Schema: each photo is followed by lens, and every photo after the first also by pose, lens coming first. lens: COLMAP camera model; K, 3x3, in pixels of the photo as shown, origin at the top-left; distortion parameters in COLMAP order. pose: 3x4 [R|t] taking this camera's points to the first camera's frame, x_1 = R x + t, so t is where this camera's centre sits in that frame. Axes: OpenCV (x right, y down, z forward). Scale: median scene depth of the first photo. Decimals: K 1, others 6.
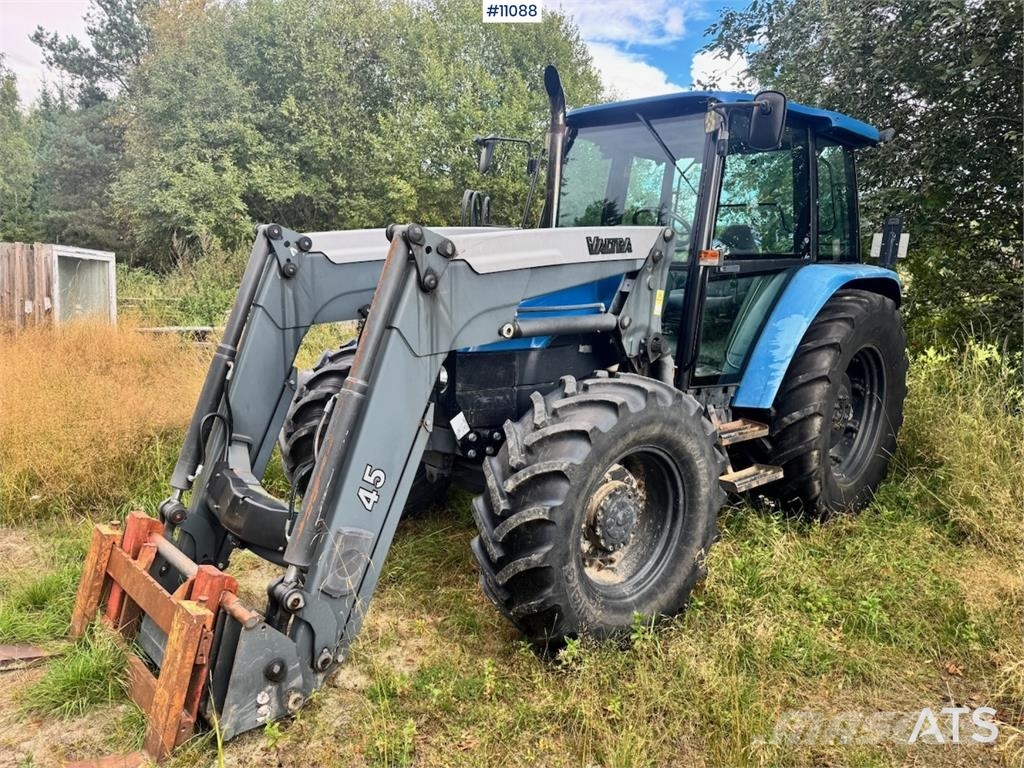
lens RADIAL K [[710.3, 0, 512.0], [0, 710.3, 384.0], [0, 0, 1]] dist [0.081924, -0.097999]
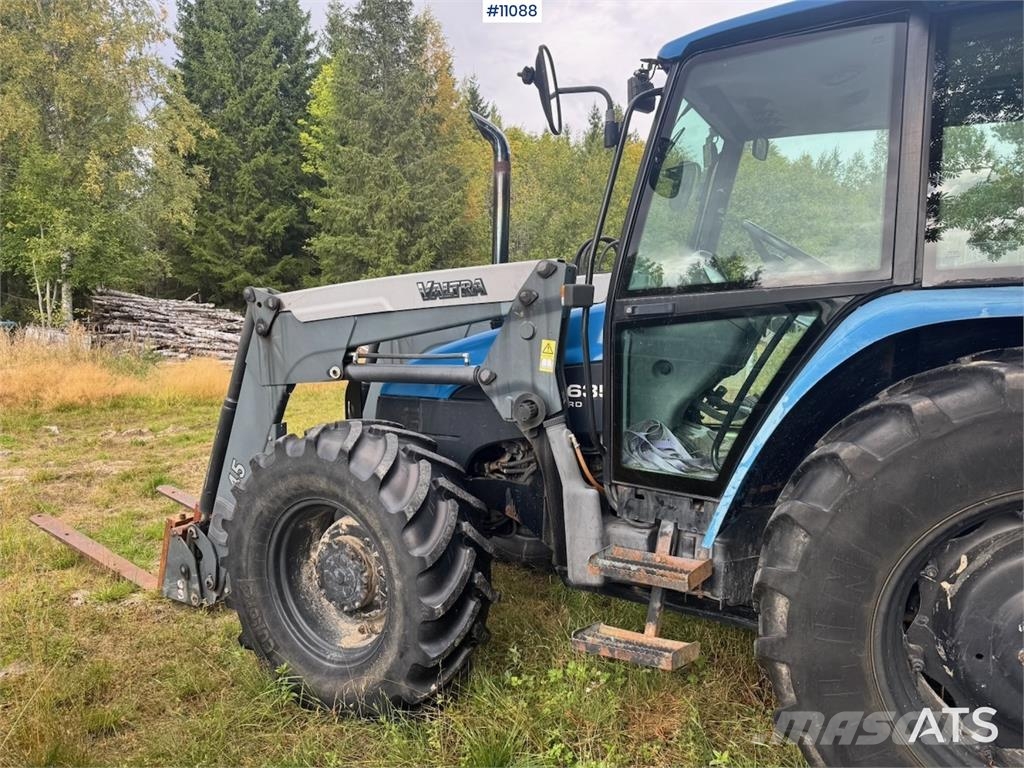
lens RADIAL K [[710.3, 0, 512.0], [0, 710.3, 384.0], [0, 0, 1]] dist [0.081924, -0.097999]
pose [[0.331549, 0.050168, -0.942103, 0.916647], [-0.147136, 0.989116, 0.000891, -0.079735], [0.931894, 0.138322, 0.335322, 0.712758]]
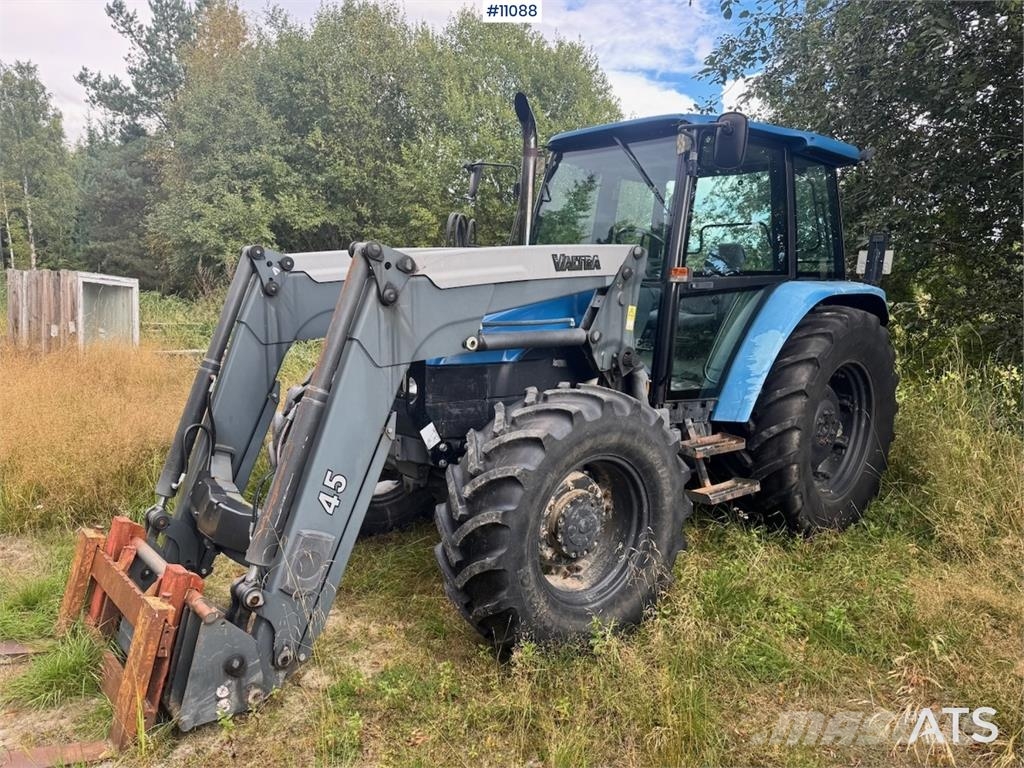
lens RADIAL K [[710.3, 0, 512.0], [0, 710.3, 384.0], [0, 0, 1]] dist [0.081924, -0.097999]
pose [[0.999087, -0.002380, -0.042662, 0.078534], [0.000854, 0.999361, -0.035744, 0.017490], [0.042720, 0.035675, 0.998450, -0.028334]]
